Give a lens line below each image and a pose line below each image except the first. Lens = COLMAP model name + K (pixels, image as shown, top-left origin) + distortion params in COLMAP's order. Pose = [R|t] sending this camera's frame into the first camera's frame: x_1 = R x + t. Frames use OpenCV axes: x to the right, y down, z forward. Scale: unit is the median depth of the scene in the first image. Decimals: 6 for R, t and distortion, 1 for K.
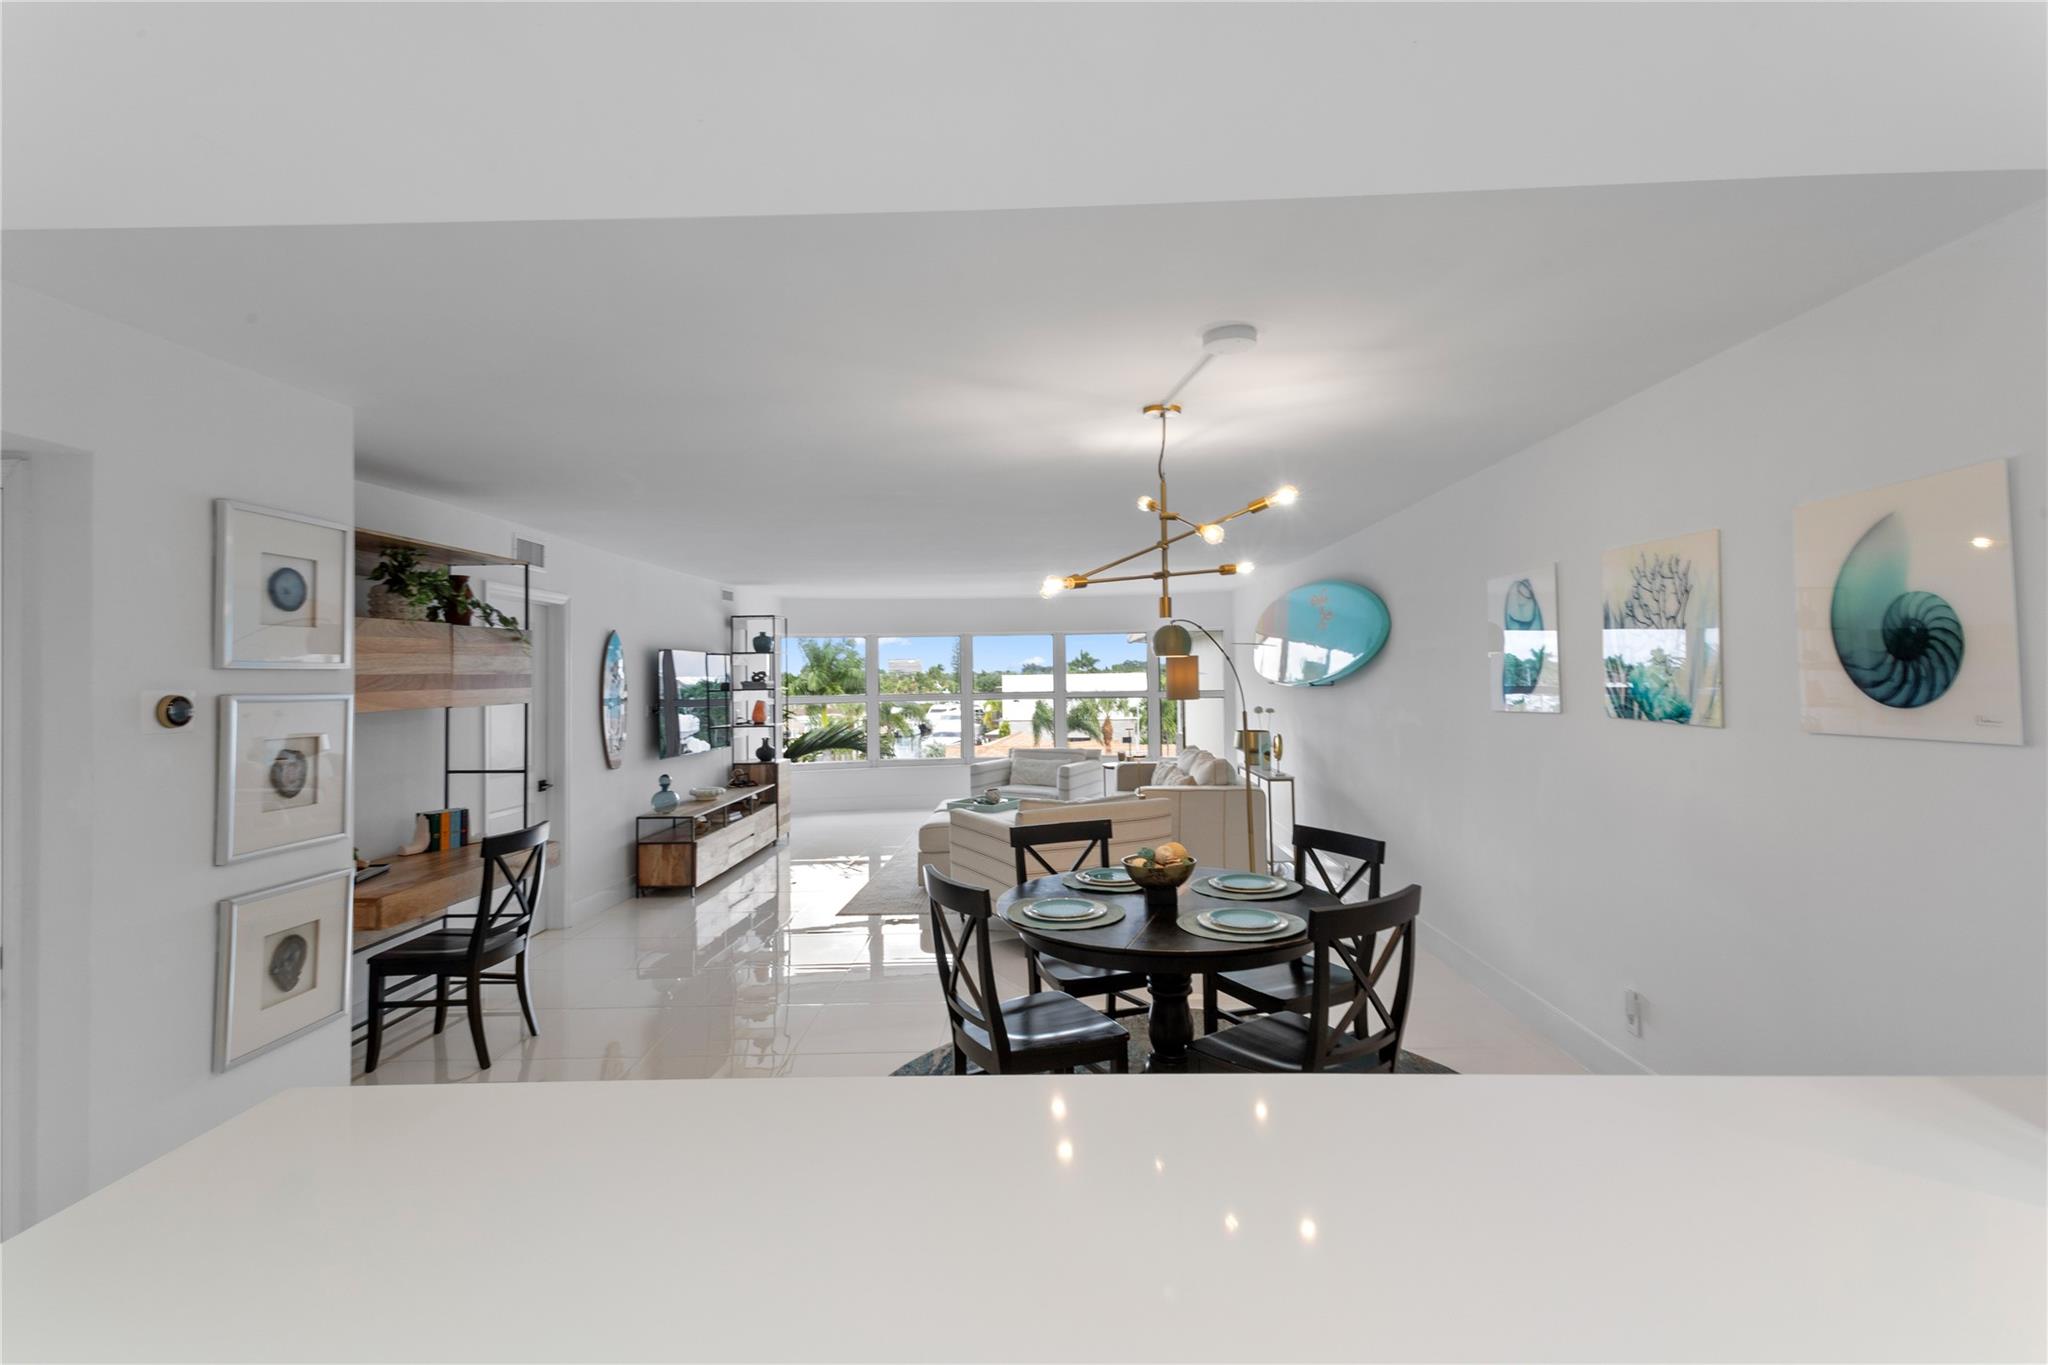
lens RADIAL K [[964.2, 0, 1030.6], [0, 964.2, 640.0], [0, 0, 1]] dist [0.019619, -0.015699]
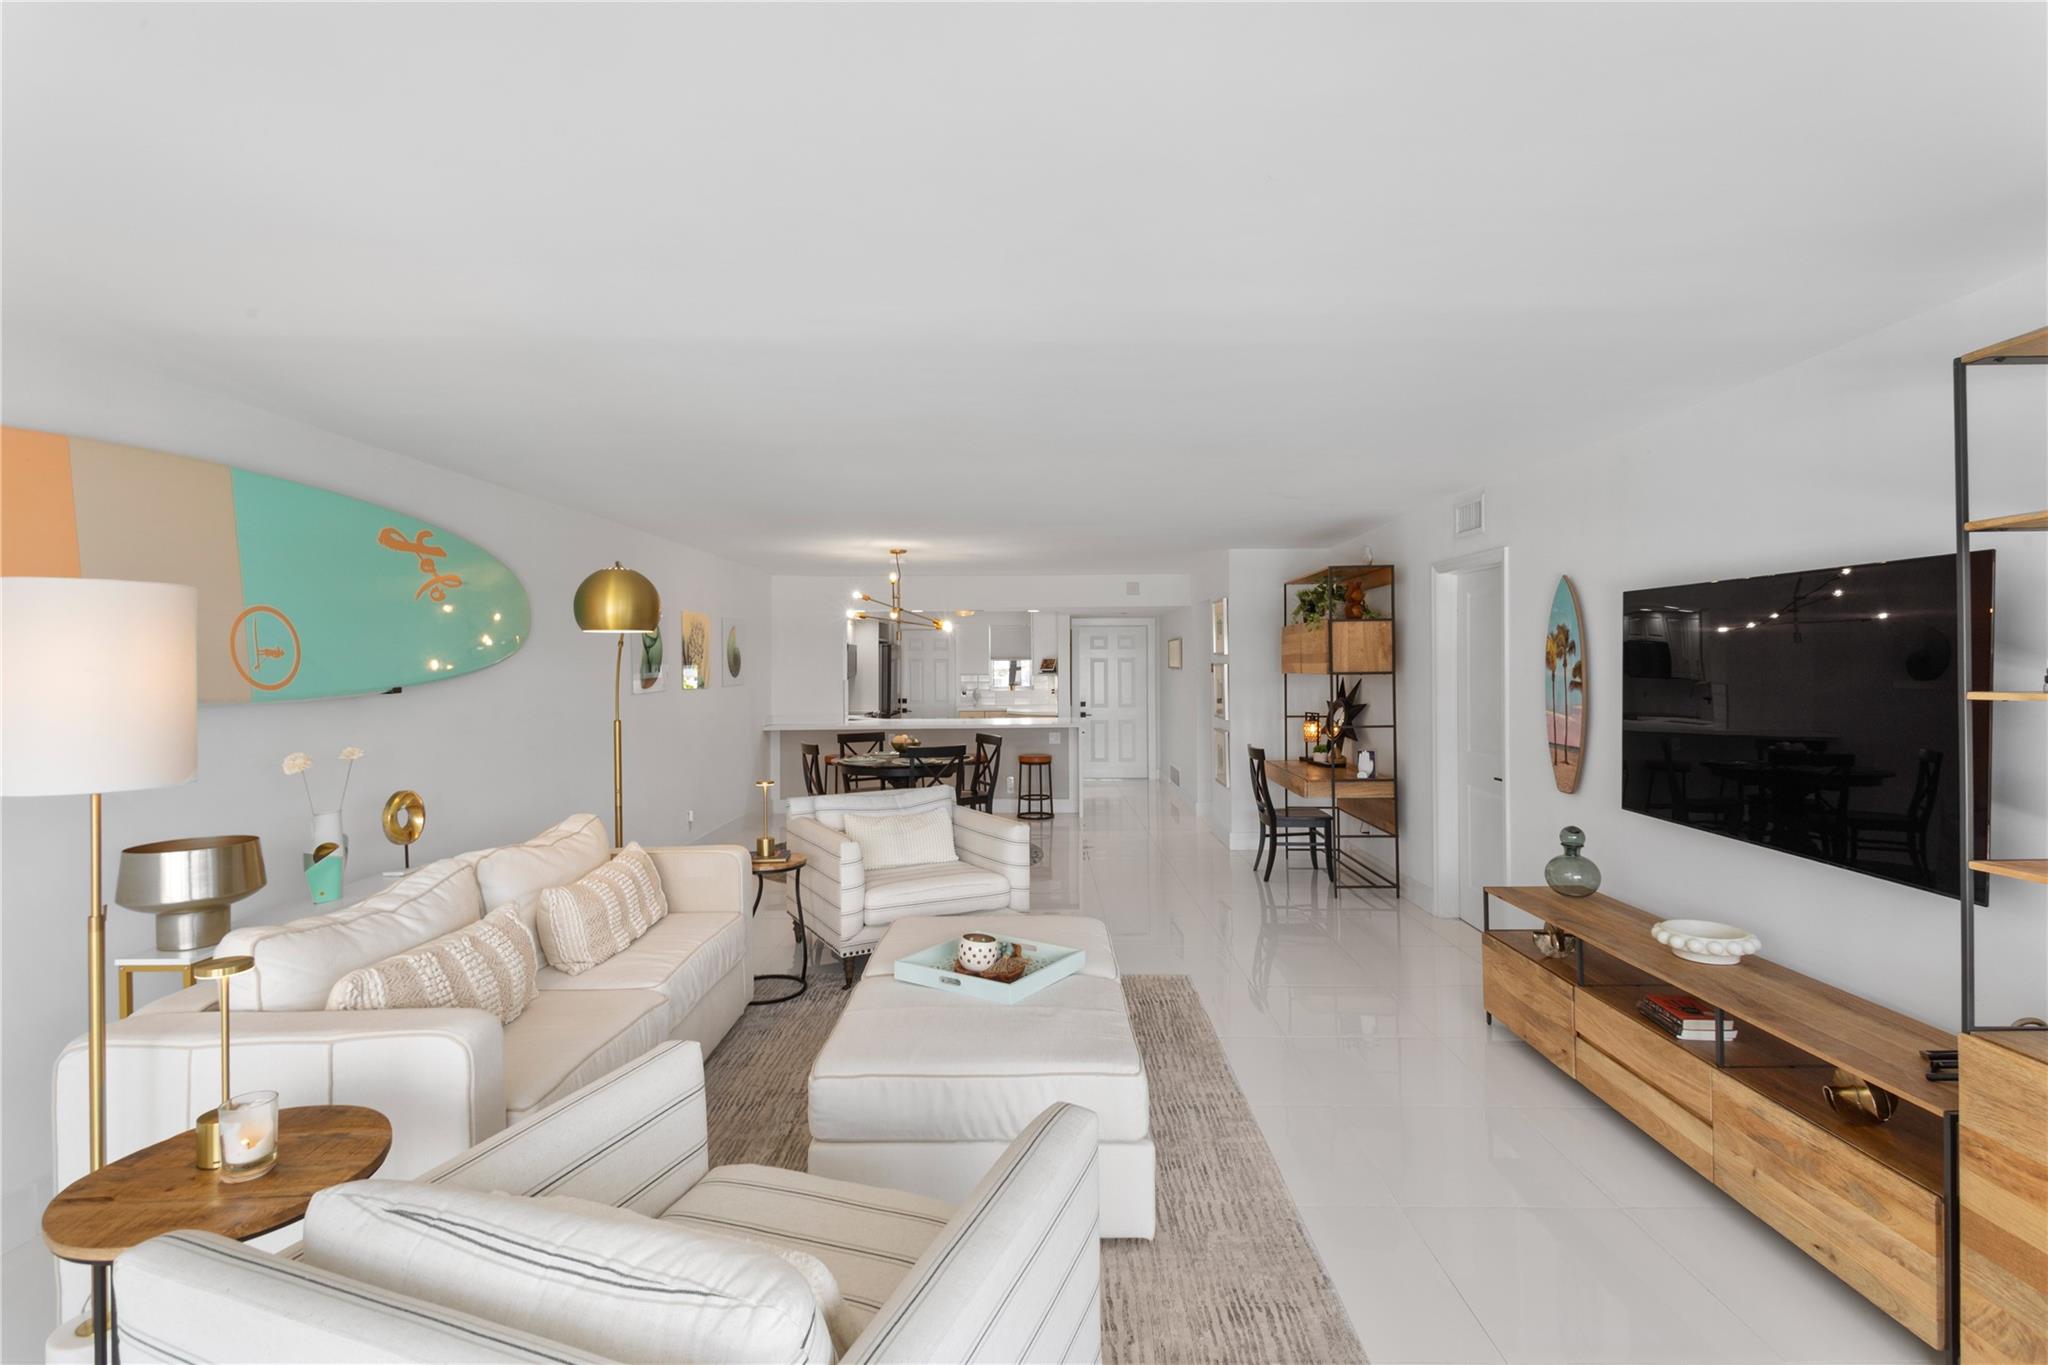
lens RADIAL K [[951.1, 0, 1018.3], [0, 951.1, 671.1], [0, 0, 1]] dist [0.044490, -0.019761]
pose [[-0.999673, 0.024891, -0.005863, -0.113032], [0.025043, 0.999307, -0.027553, 0.104956], [0.005173, -0.027690, -0.999603, 2.805190]]
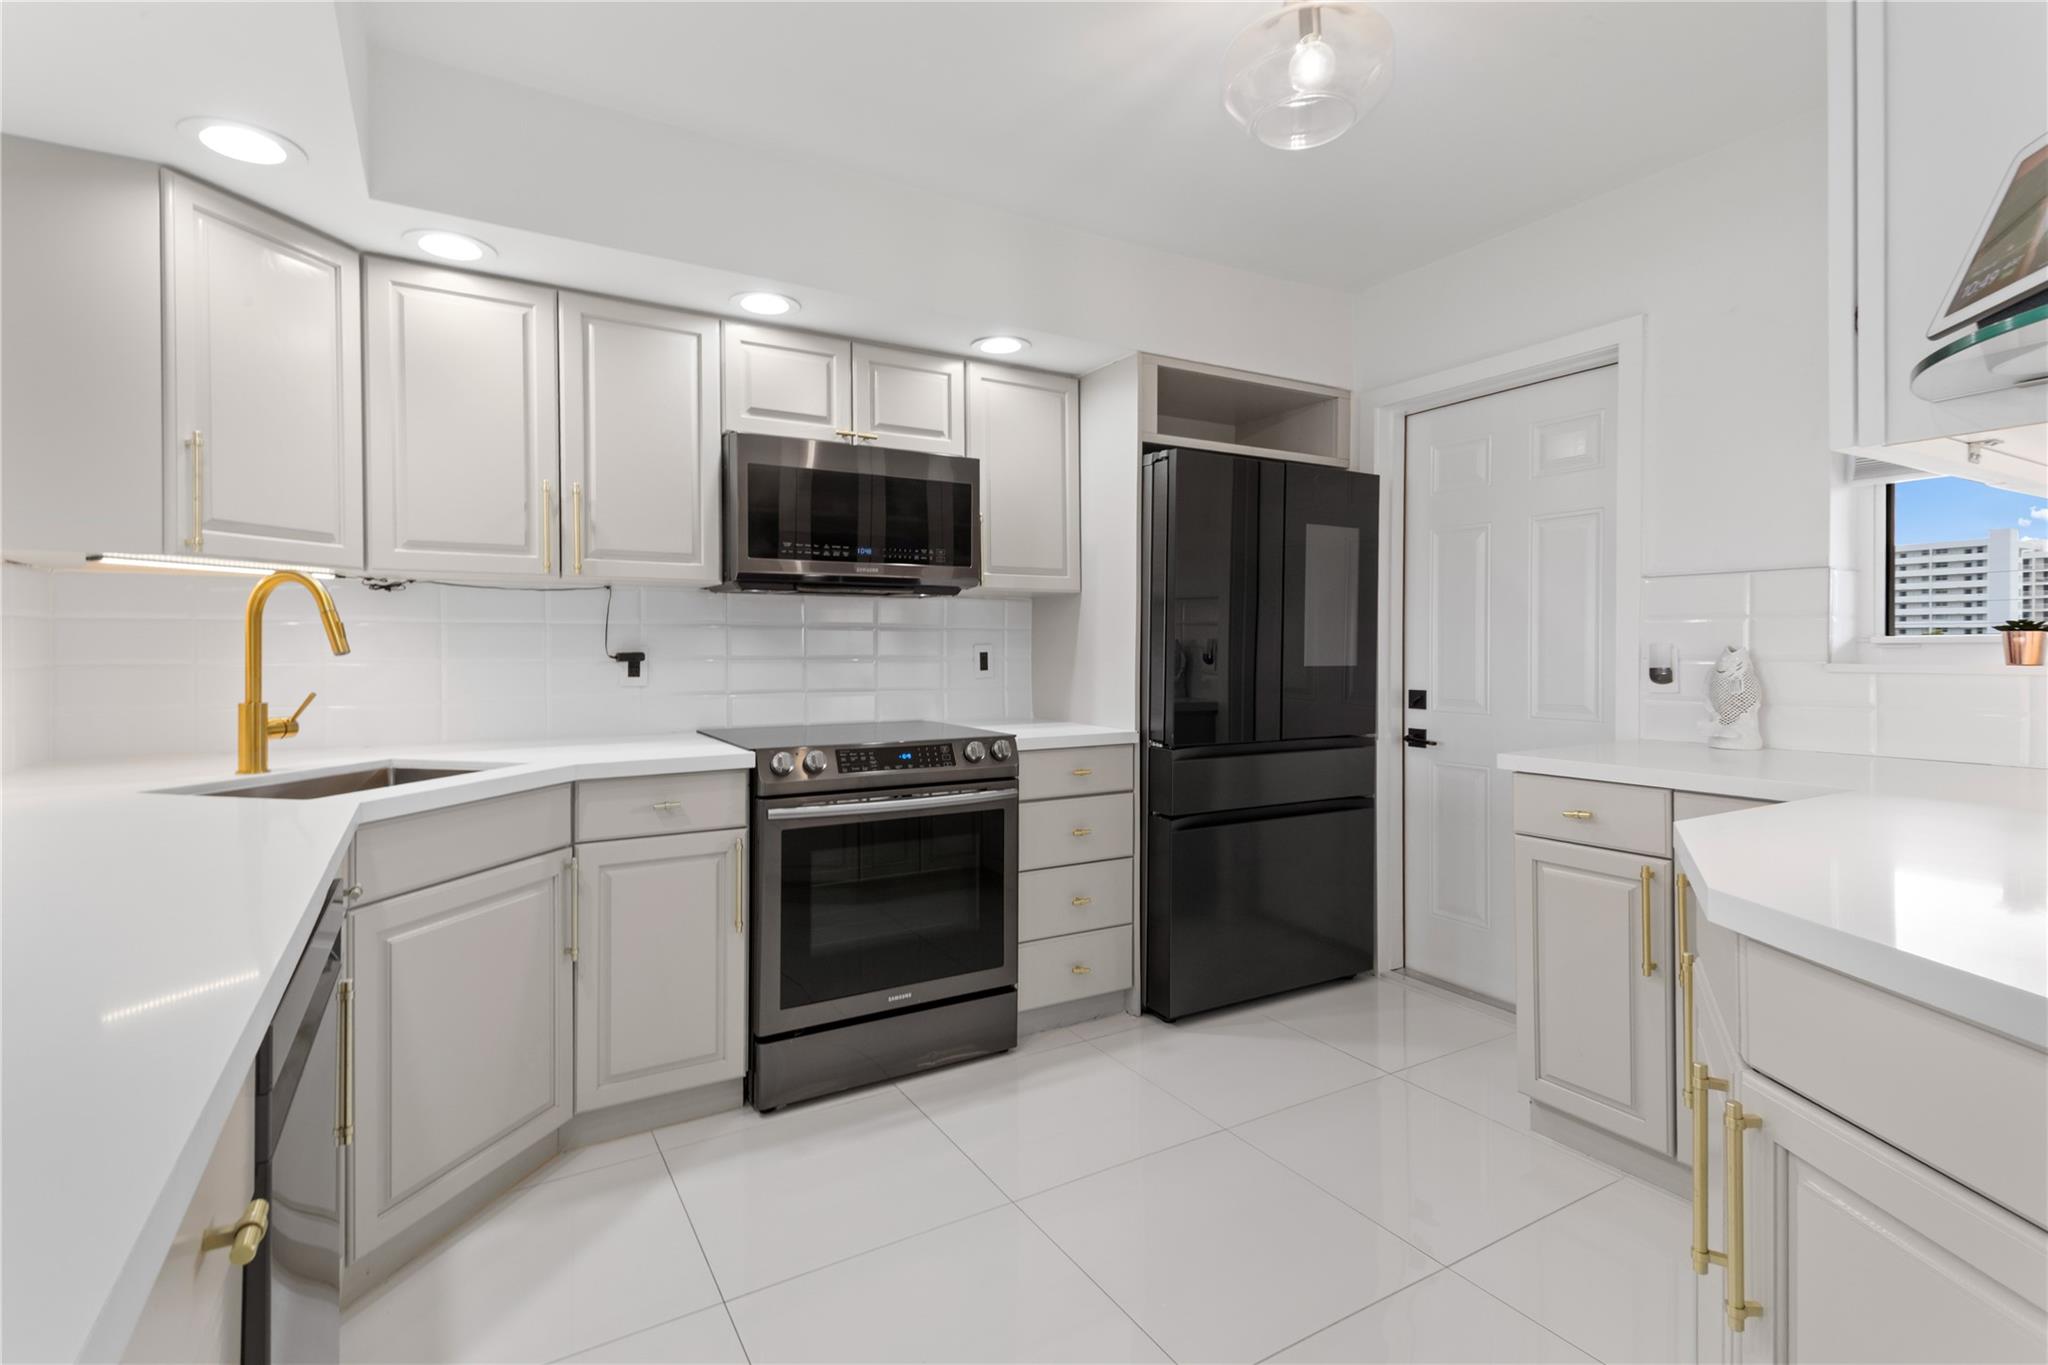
lens RADIAL K [[965.8, 0, 1017.9], [0, 965.8, 663.7], [0, 0, 1]] dist [0.050965, -0.021033]
pose [[-0.530321, 0.006644, 0.847771, -0.274223], [-0.015983, 0.999713, -0.017834, 0.097891], [-0.847646, -0.023008, -0.530063, 0.056171]]
